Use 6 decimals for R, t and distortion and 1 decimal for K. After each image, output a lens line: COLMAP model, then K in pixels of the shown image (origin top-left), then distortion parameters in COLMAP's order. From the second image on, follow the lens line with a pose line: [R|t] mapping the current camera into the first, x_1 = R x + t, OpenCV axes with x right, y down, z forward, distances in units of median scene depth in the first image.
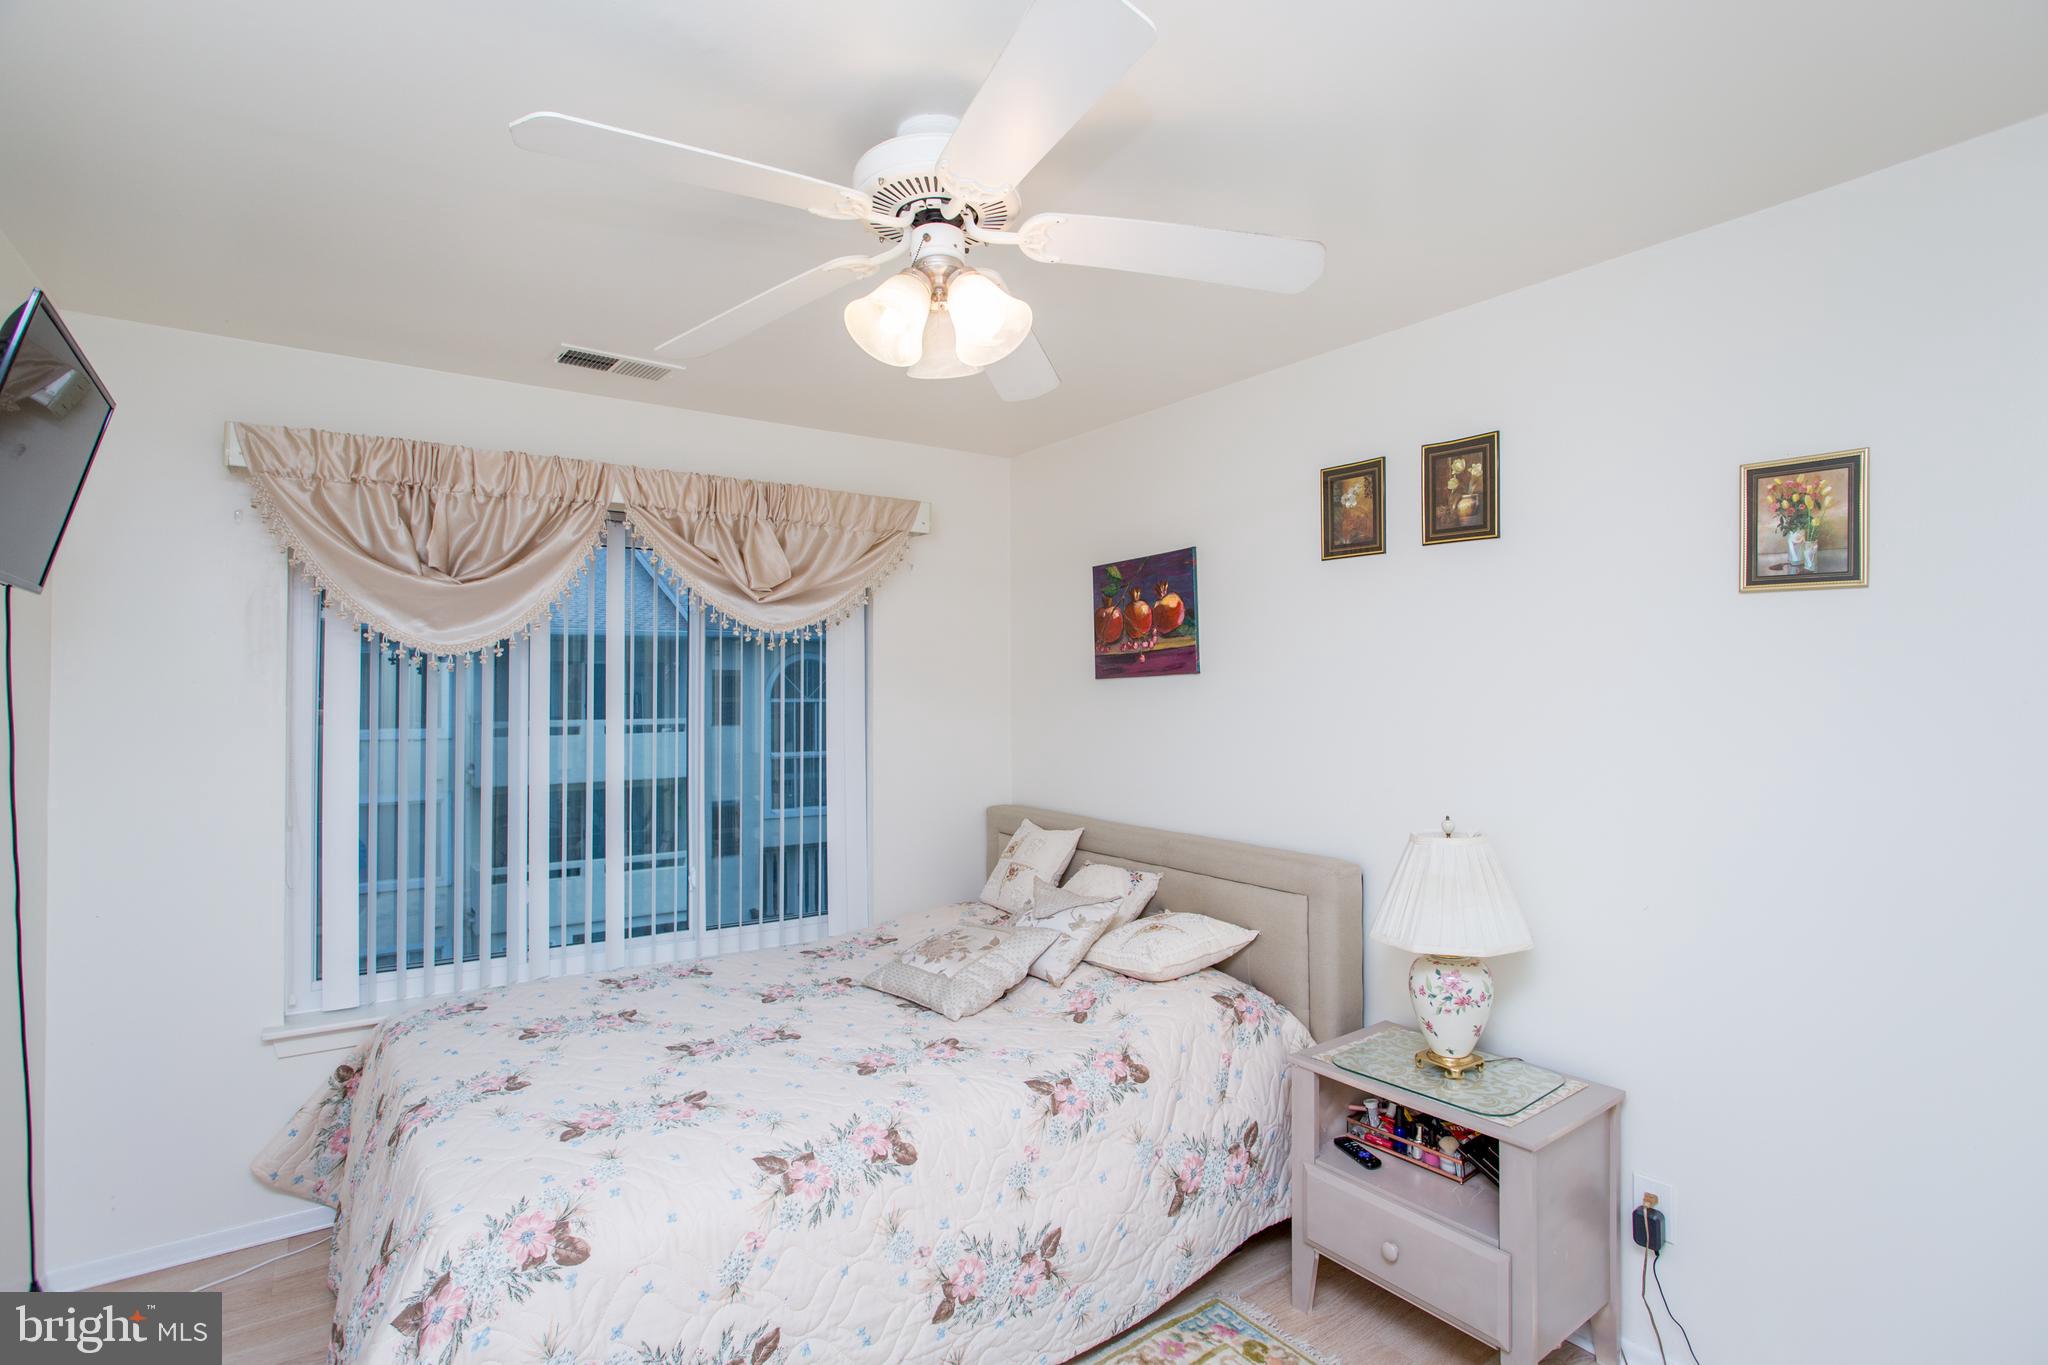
lens RADIAL K [[977.7, 0, 1020.3], [0, 977.7, 676.7], [0, 0, 1]] dist [-0.088597, 0.032133]
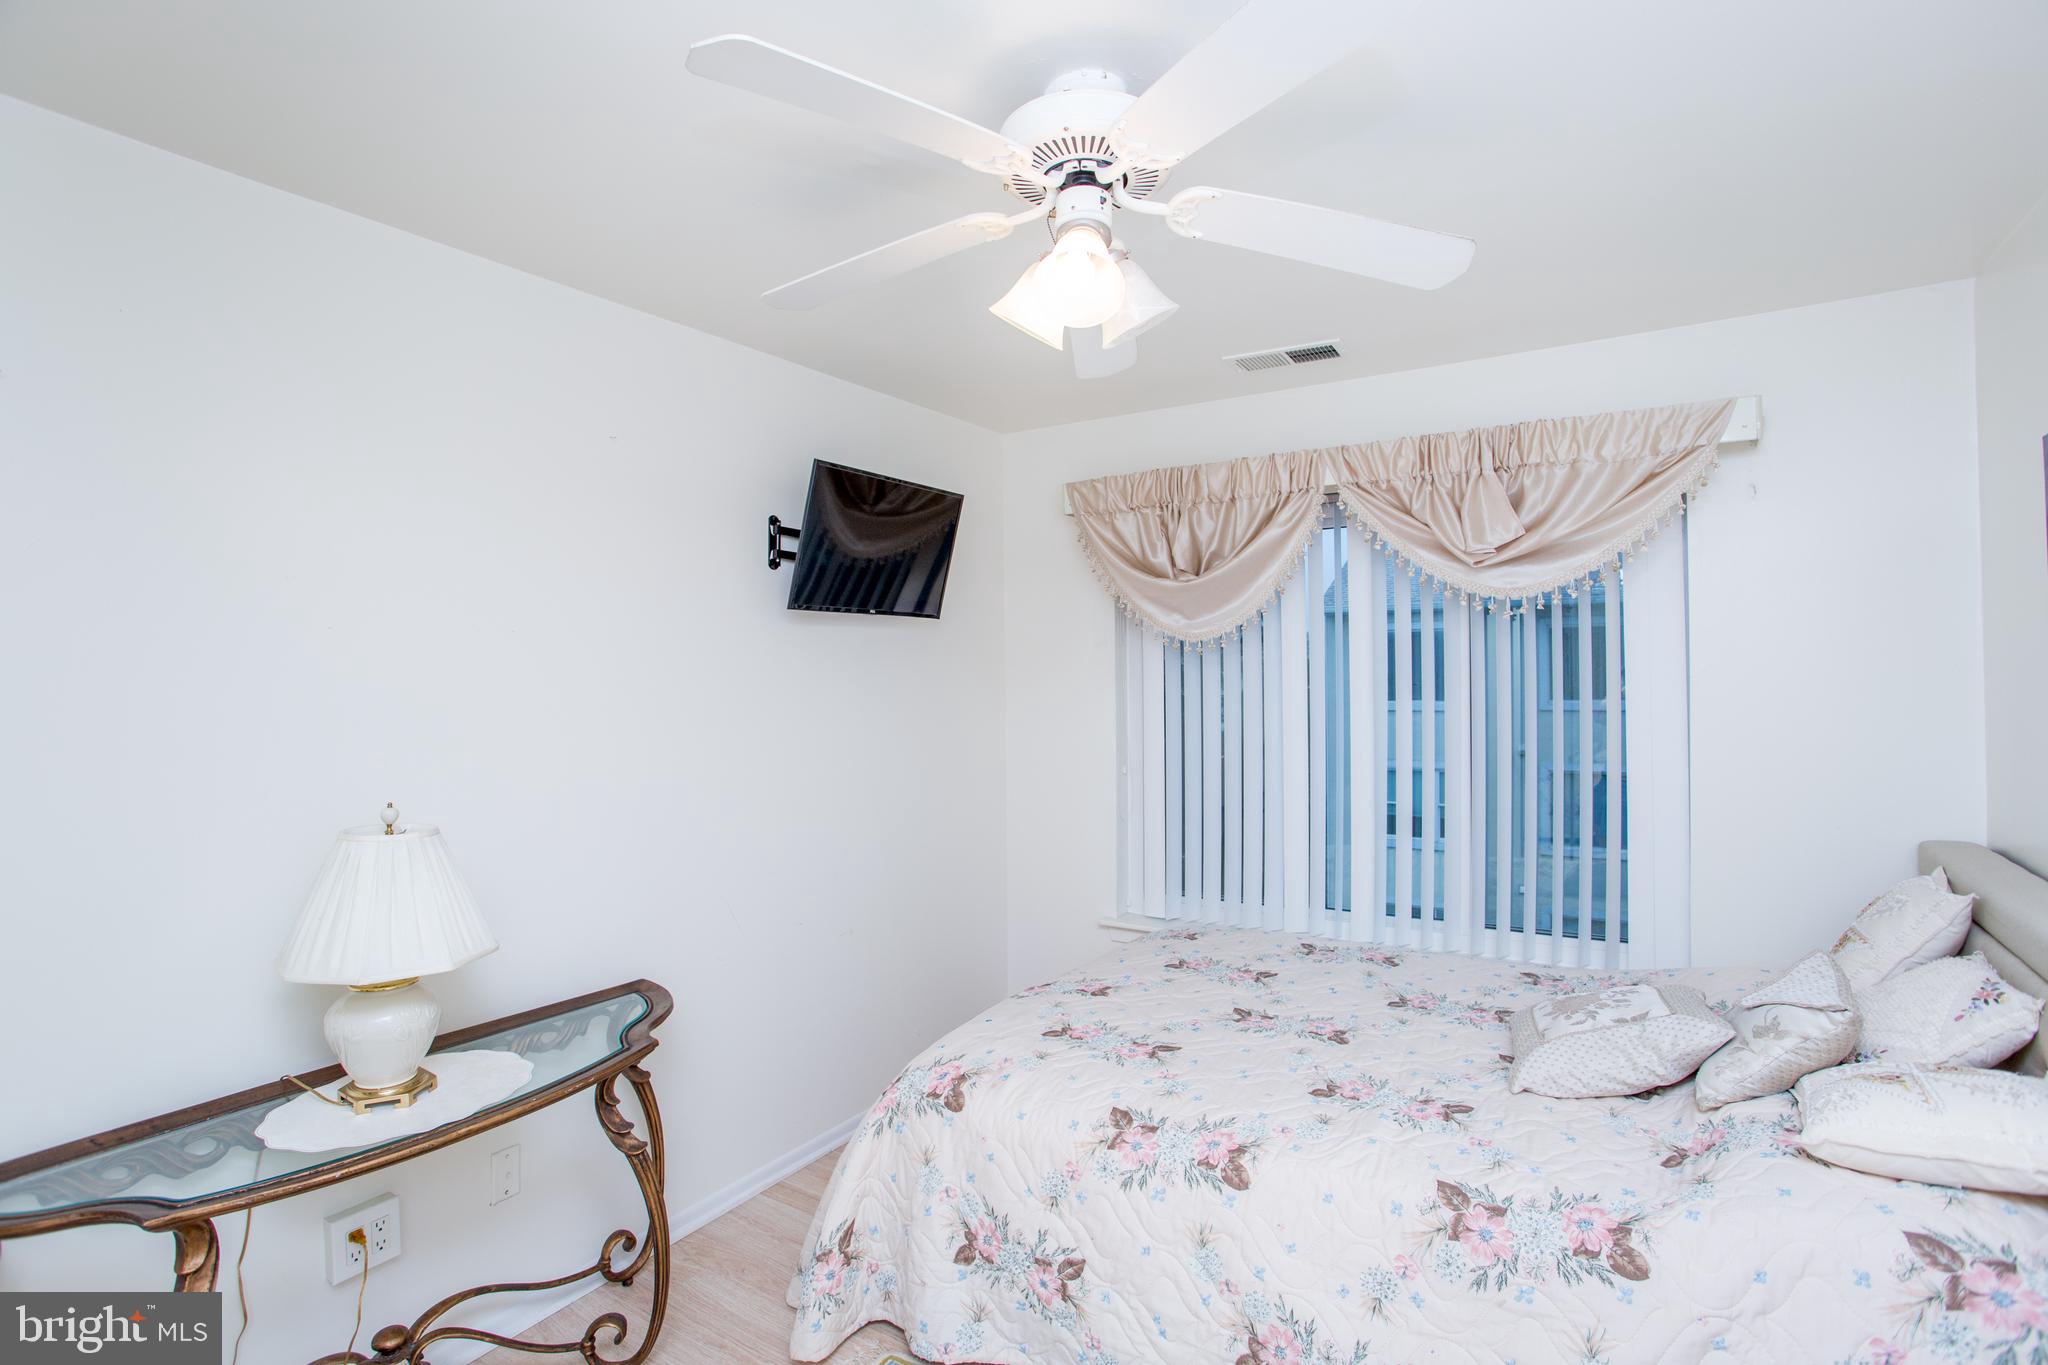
lens RADIAL K [[977.7, 0, 1020.3], [0, 977.7, 676.7], [0, 0, 1]] dist [-0.088597, 0.032133]
pose [[0.372038, 0.000491, -0.928217, 0.454880], [0.029229, 0.999498, 0.012244, 0.000498], [0.927757, -0.031686, 0.371837, 0.335392]]
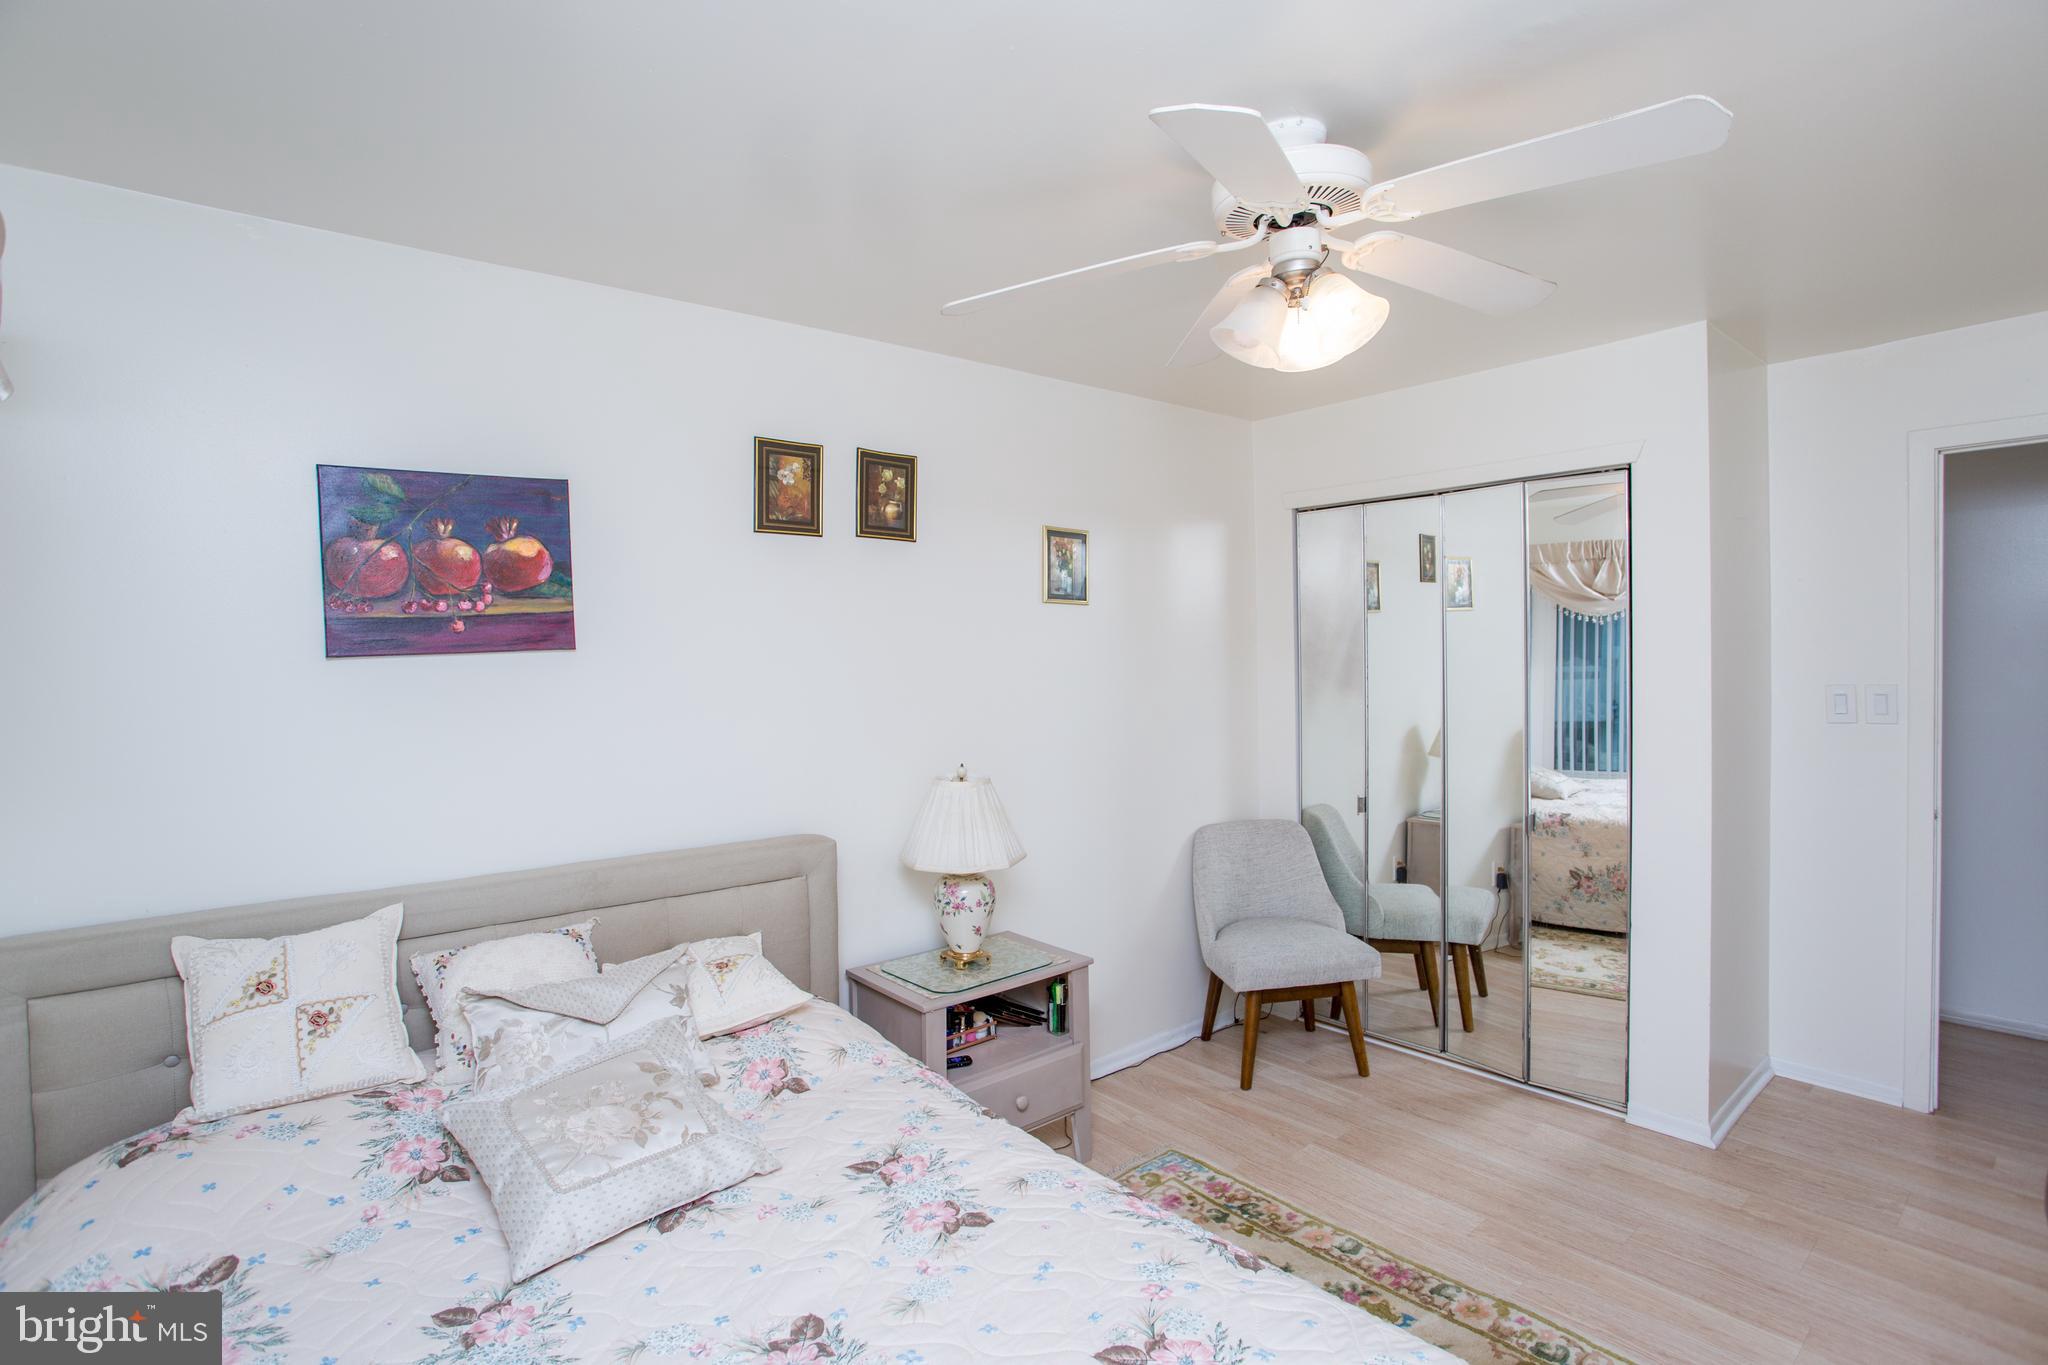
lens RADIAL K [[977.7, 0, 1020.3], [0, 977.7, 676.7], [0, 0, 1]] dist [-0.088597, 0.032133]
pose [[-0.064459, -0.022734, 0.997661, -0.676713], [0.000662, 0.999739, 0.022824, 0.001453], [-0.997920, 0.002132, -0.064427, 0.816049]]
